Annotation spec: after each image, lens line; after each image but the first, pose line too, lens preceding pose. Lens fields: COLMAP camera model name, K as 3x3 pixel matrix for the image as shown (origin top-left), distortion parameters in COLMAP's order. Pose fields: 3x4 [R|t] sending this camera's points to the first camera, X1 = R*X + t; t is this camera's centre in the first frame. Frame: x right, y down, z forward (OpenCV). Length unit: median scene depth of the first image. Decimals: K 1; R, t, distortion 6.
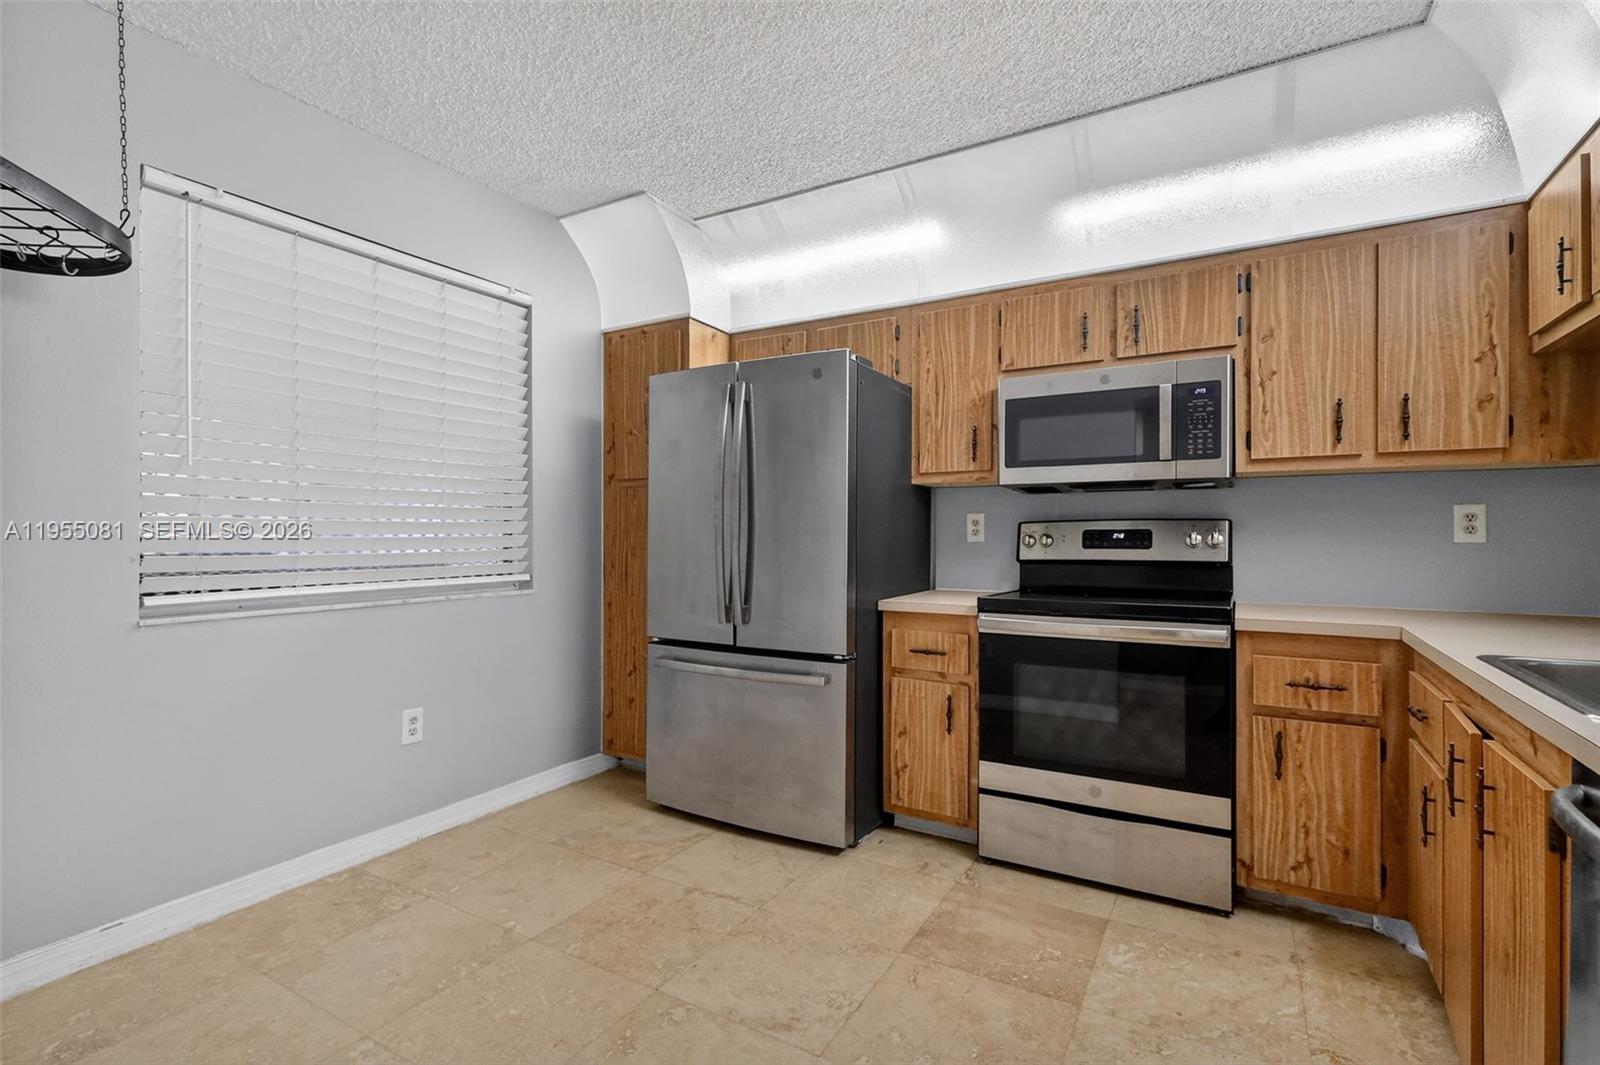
lens RADIAL K [[745.9, 0, 801.6], [0, 745.9, 521.3], [0, 0, 1]] dist [-0.000047, 0.000324]
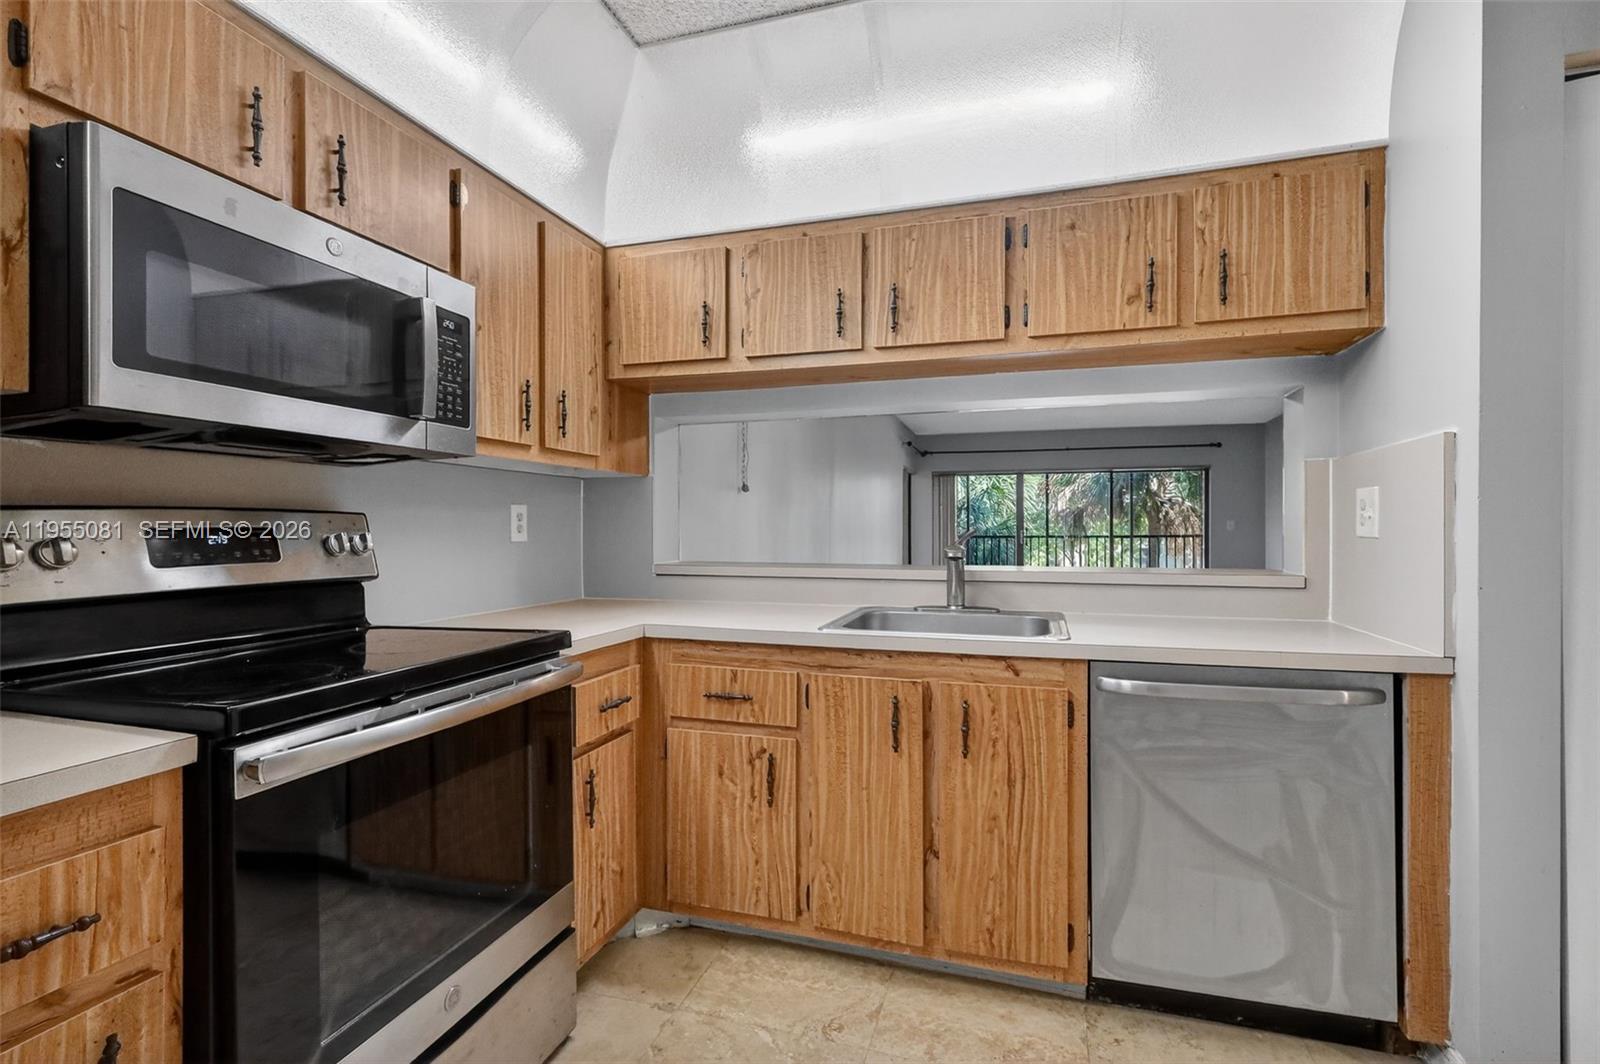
lens RADIAL K [[745.9, 0, 801.6], [0, 745.9, 520.8], [0, 0, 1]] dist [-0.000047, 0.000324]
pose [[-0.236446, 0.011436, 0.971577, -0.210313], [-0.010663, 0.999840, -0.014363, 0.011070], [-0.971586, -0.013756, -0.236286, 0.882560]]
